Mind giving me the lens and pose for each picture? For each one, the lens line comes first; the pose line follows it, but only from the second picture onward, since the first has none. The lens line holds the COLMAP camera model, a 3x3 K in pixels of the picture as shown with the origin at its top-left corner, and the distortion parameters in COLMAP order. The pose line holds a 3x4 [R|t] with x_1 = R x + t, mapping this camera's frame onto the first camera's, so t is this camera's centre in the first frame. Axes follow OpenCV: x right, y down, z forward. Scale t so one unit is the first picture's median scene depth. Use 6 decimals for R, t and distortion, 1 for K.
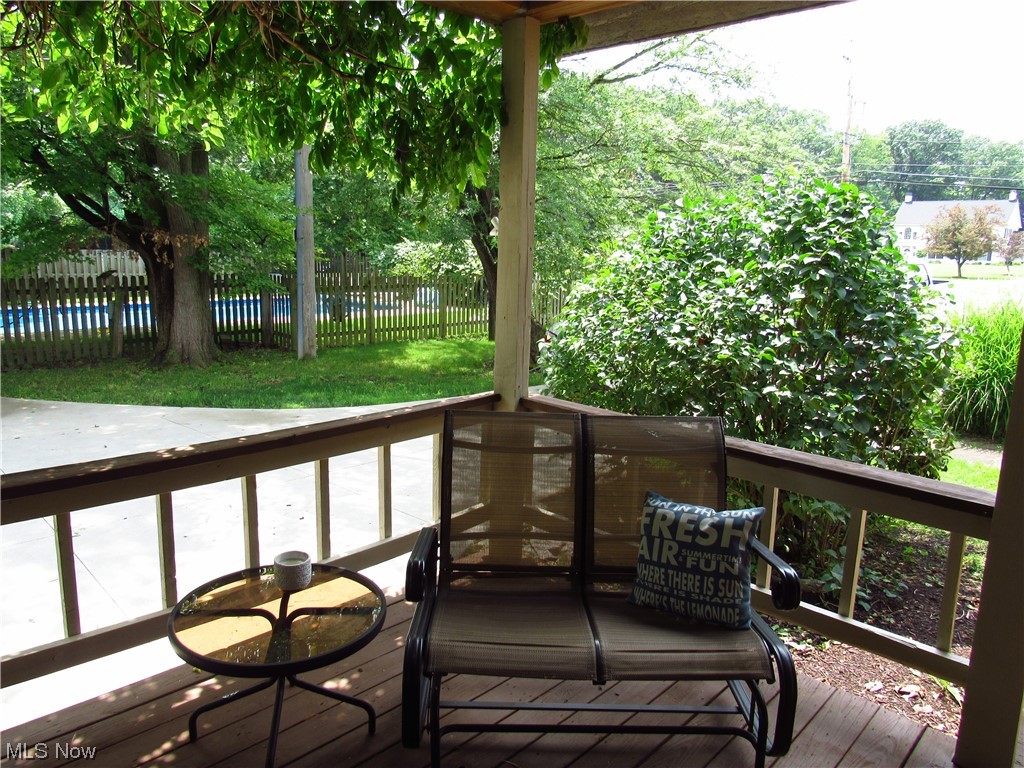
lens RADIAL K [[748.0, 0, 512.0], [0, 748.0, 384.0], [0, 0, 1]] dist [-0.006854, 0.003130]
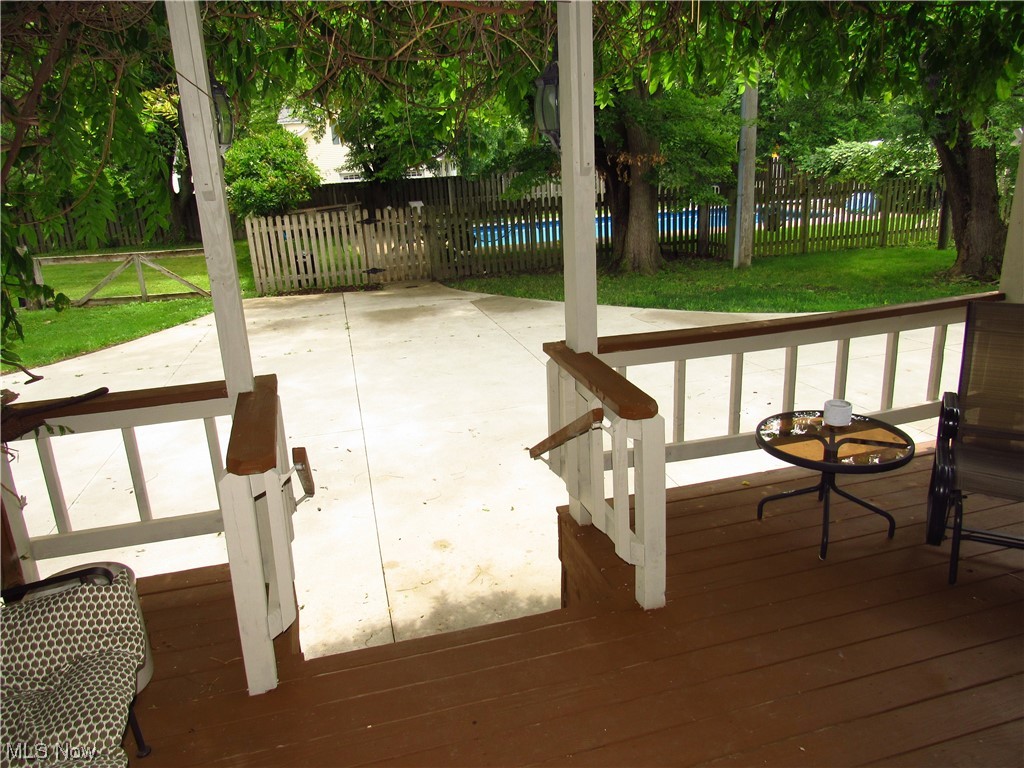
lens RADIAL K [[748.0, 0, 512.0], [0, 748.0, 384.0], [0, 0, 1]] dist [-0.006854, 0.003130]
pose [[0.864744, 0.080741, -0.495679, -0.021087], [-0.022747, 0.992276, 0.121947, 0.006896], [0.501697, -0.094178, 0.859902, -0.068150]]
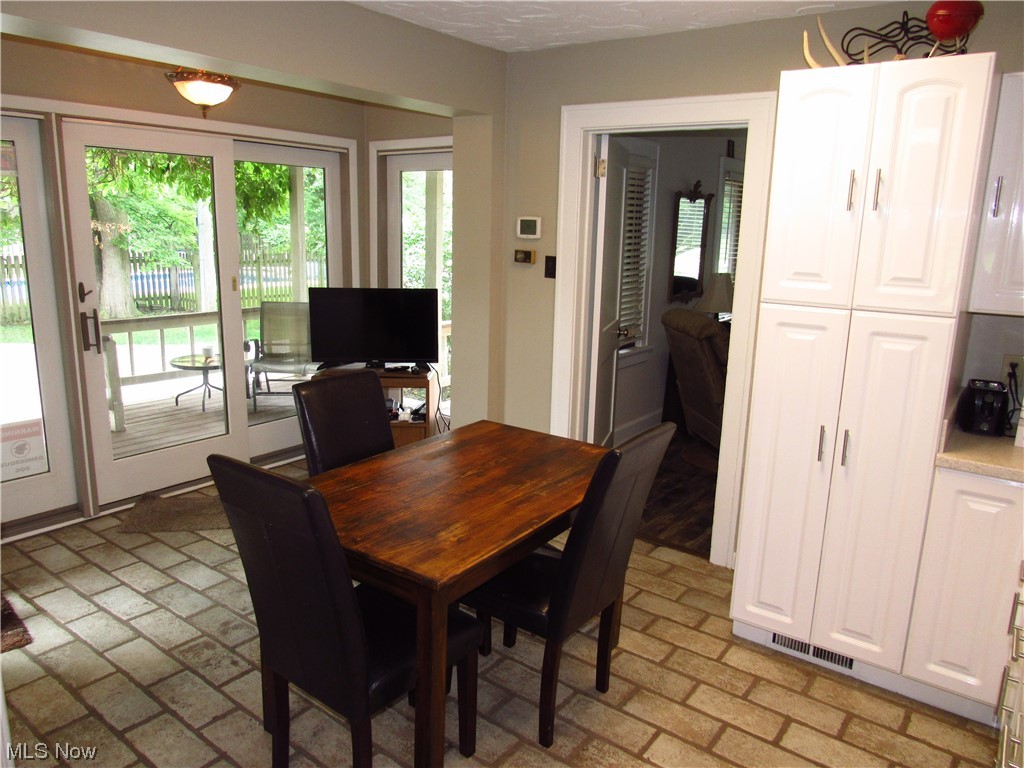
lens RADIAL K [[730.1, 0, 512.0], [0, 730.1, 384.0], [0, 0, 1]] dist [-0.001575, 0.003054]
pose [[0.991945, -0.019476, 0.125166, 0.082958], [0.015585, 0.999367, 0.031991, 0.045951], [-0.125710, -0.029782, 0.991620, -0.310880]]
